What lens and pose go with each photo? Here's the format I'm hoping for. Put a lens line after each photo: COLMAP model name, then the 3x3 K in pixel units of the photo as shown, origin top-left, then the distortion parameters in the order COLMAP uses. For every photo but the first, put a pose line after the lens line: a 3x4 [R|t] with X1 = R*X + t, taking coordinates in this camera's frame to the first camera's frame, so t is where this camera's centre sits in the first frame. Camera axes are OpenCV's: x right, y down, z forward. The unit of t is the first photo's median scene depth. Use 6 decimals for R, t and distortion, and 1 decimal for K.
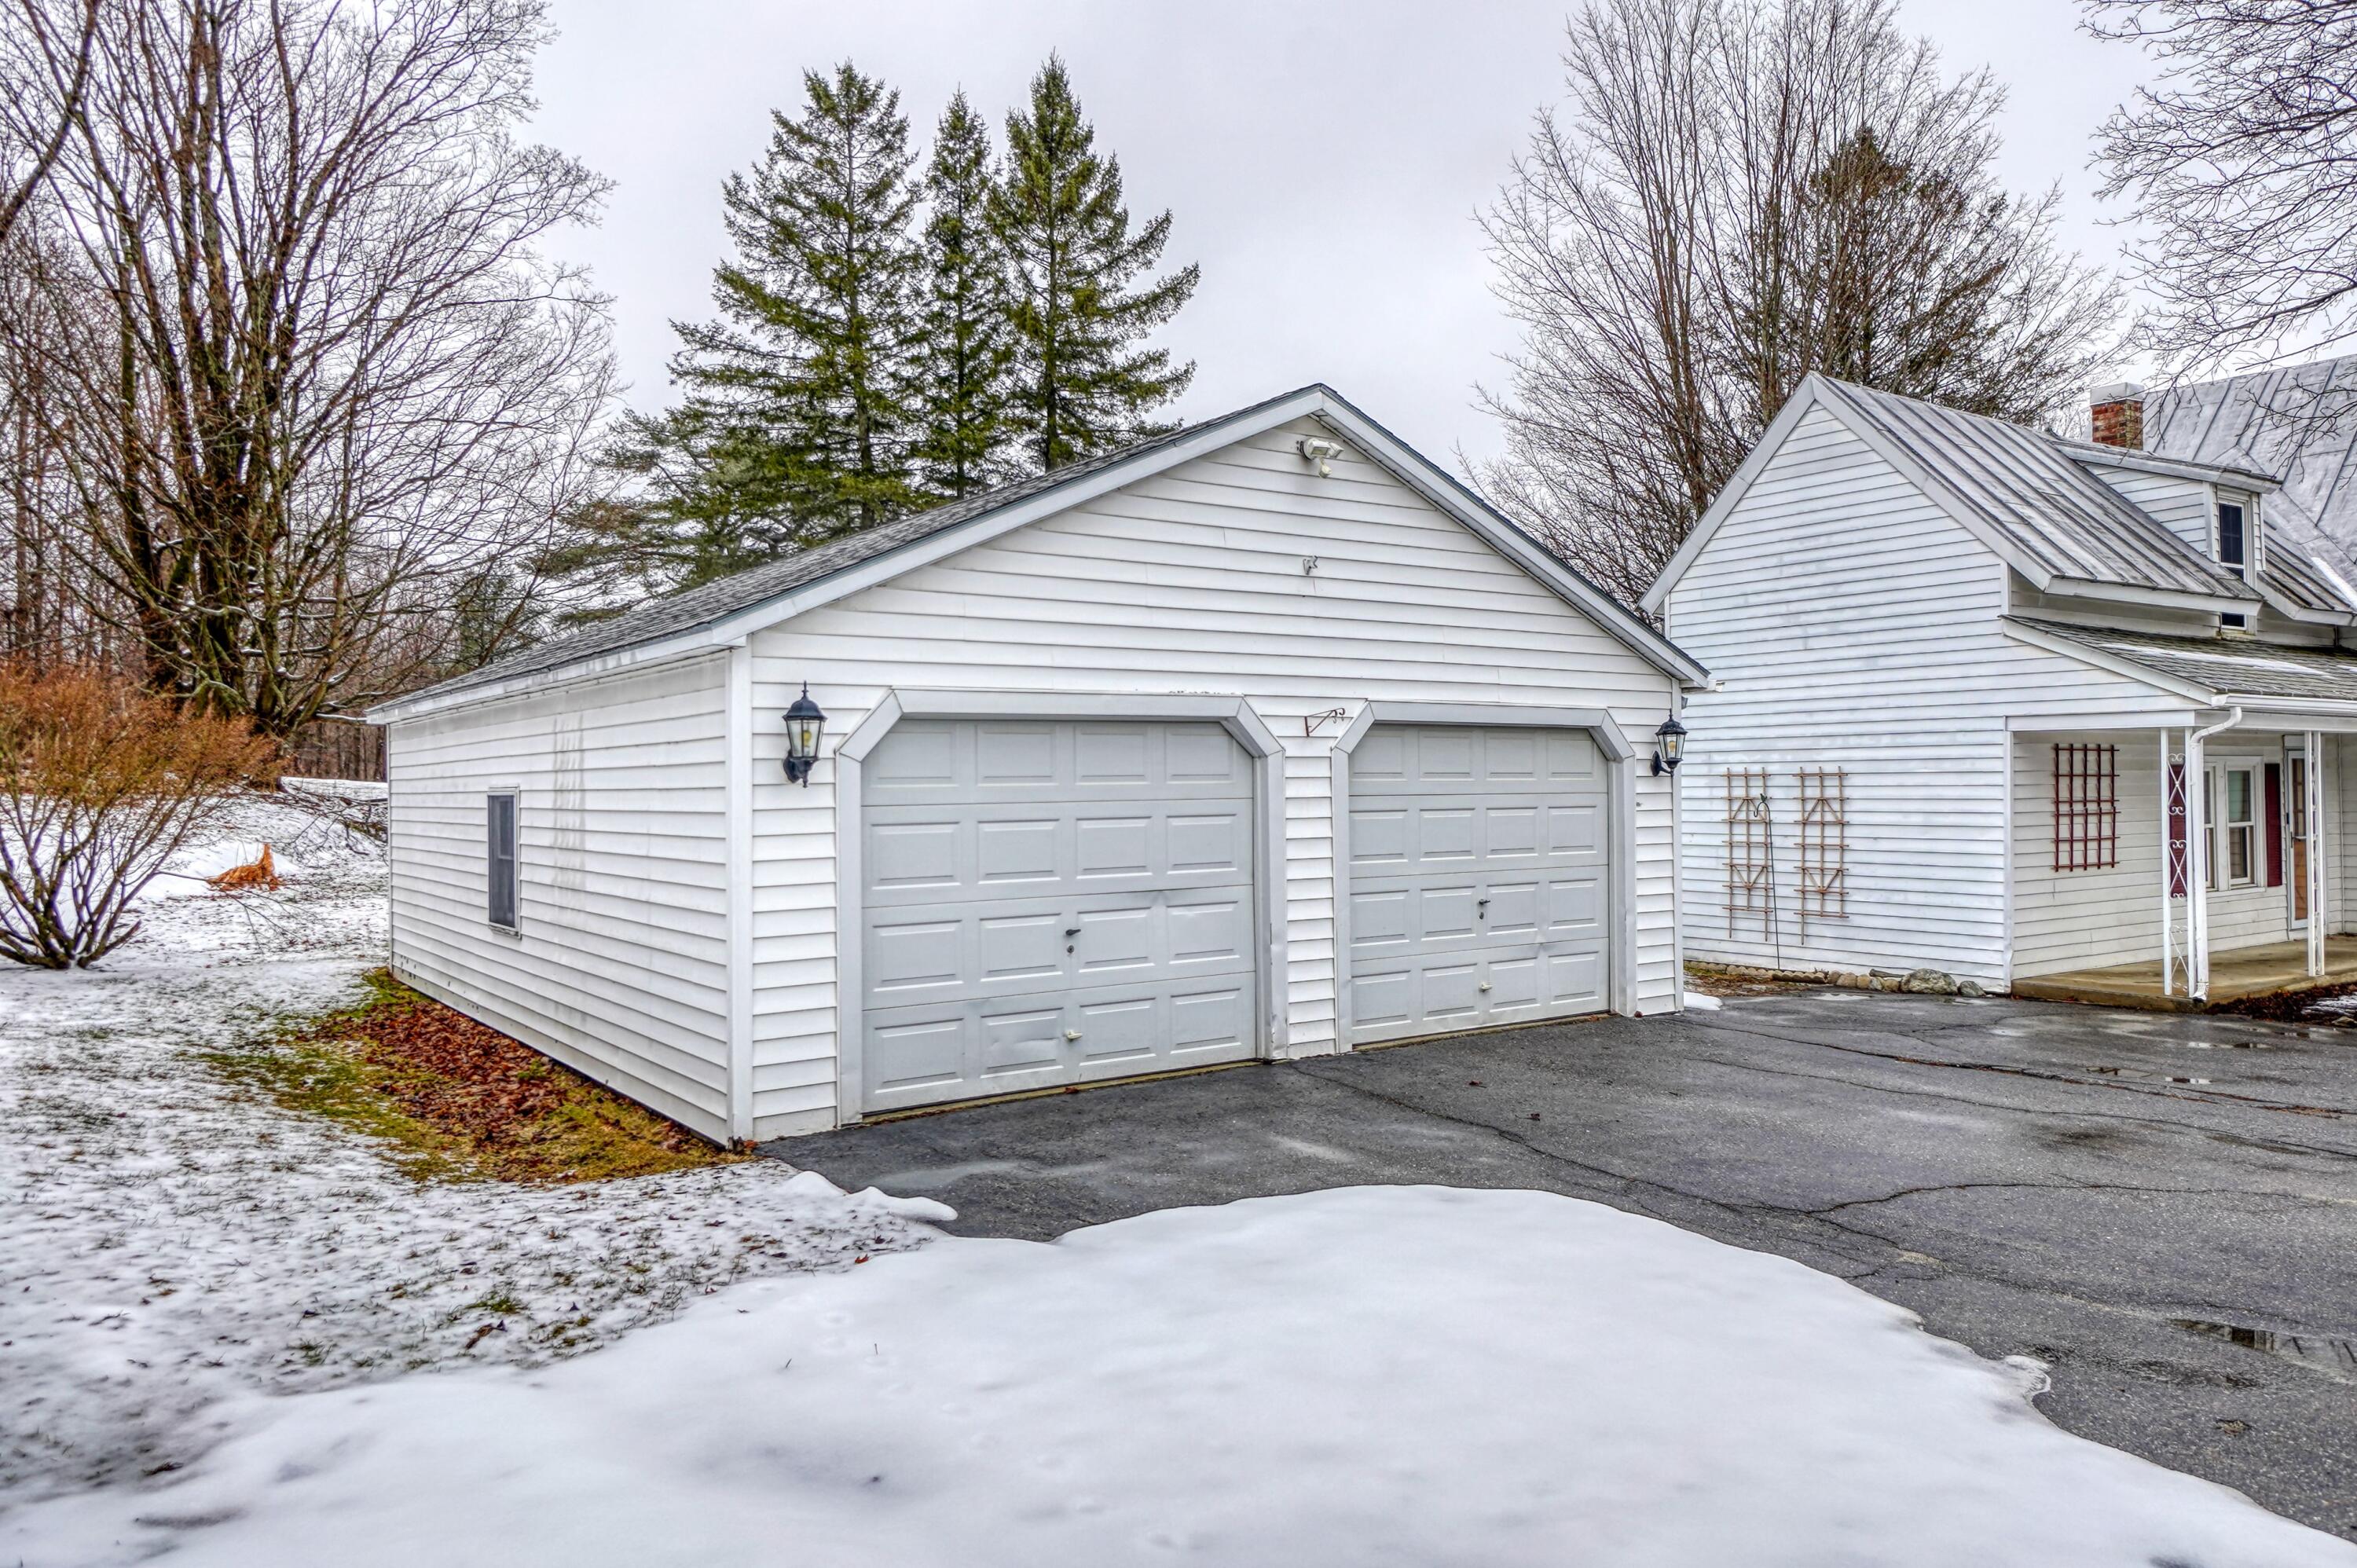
lens RADIAL K [[1619.1, 0, 1178.5], [0, 1619.1, 784.0], [0, 0, 1]] dist [-0.000527, 0.000092]
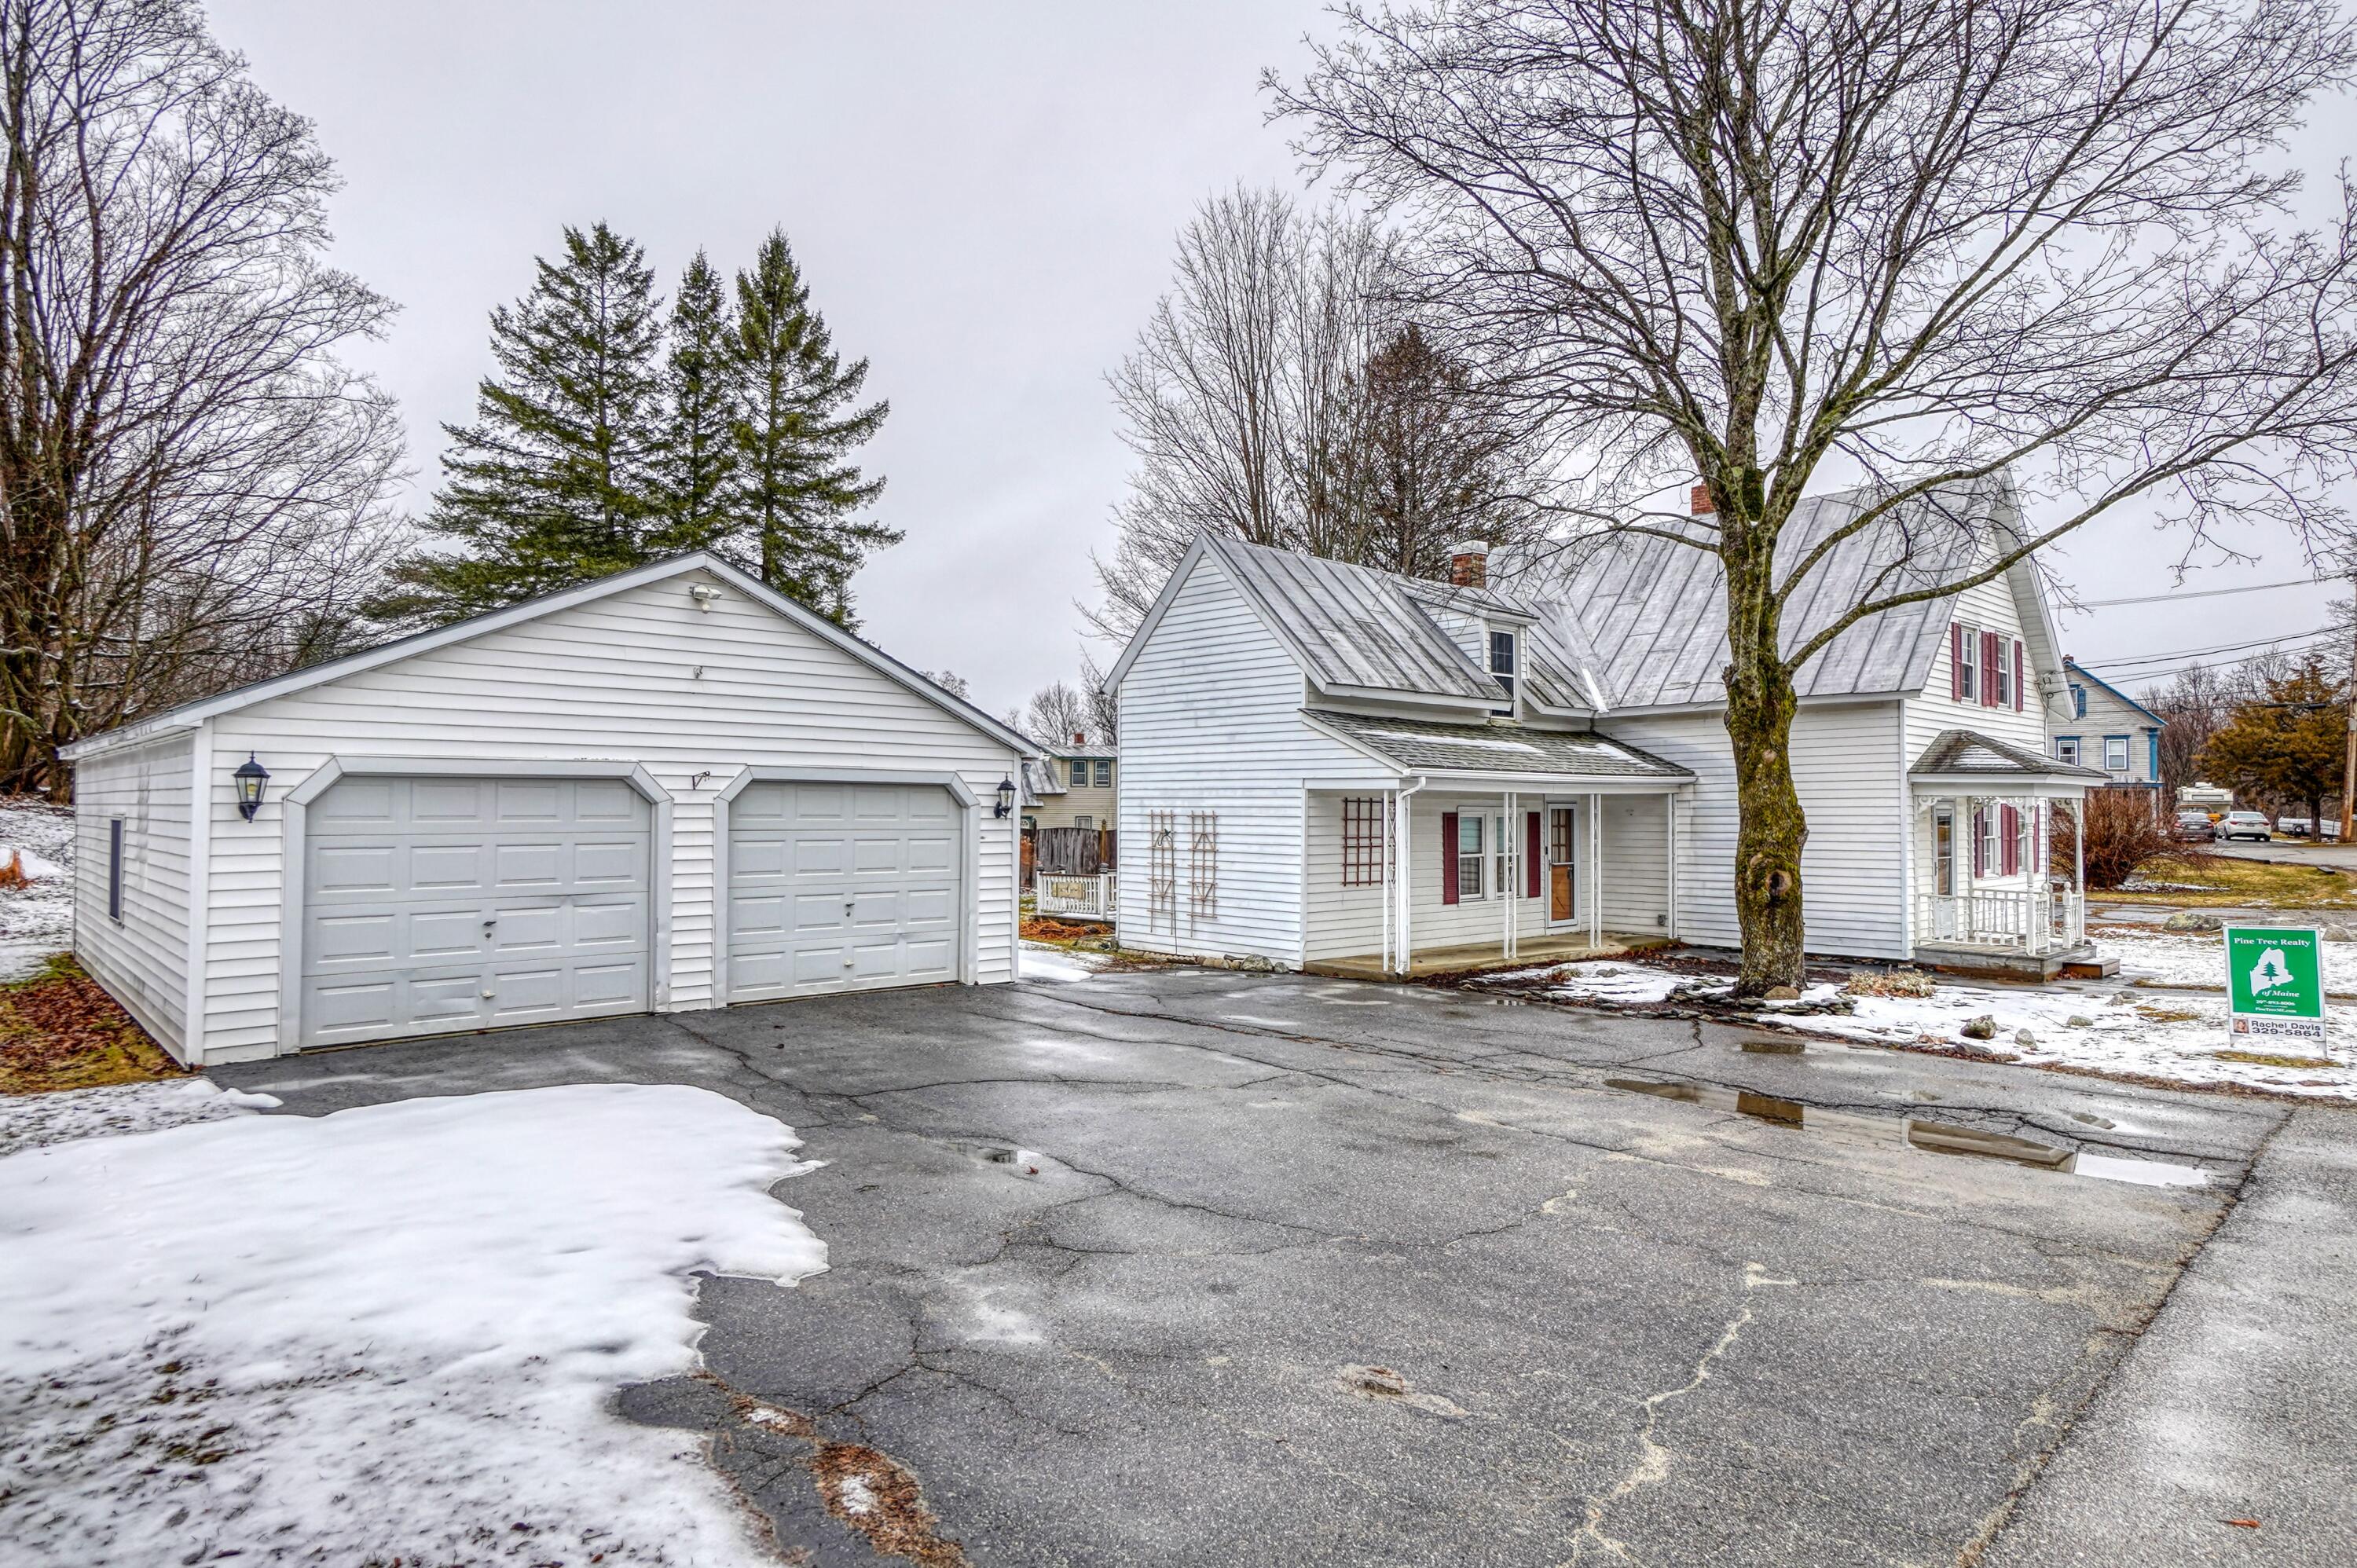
lens RADIAL K [[1350.0, 0, 1178.5], [0, 1350.0, 784.0], [0, 0, 1]] dist [0.000238, 0.000750]
pose [[0.990496, 0.018493, 0.136293, 0.099997], [-0.016208, 0.999709, -0.017858, -0.005751], [-0.136584, 0.015479, 0.990508, -0.075344]]
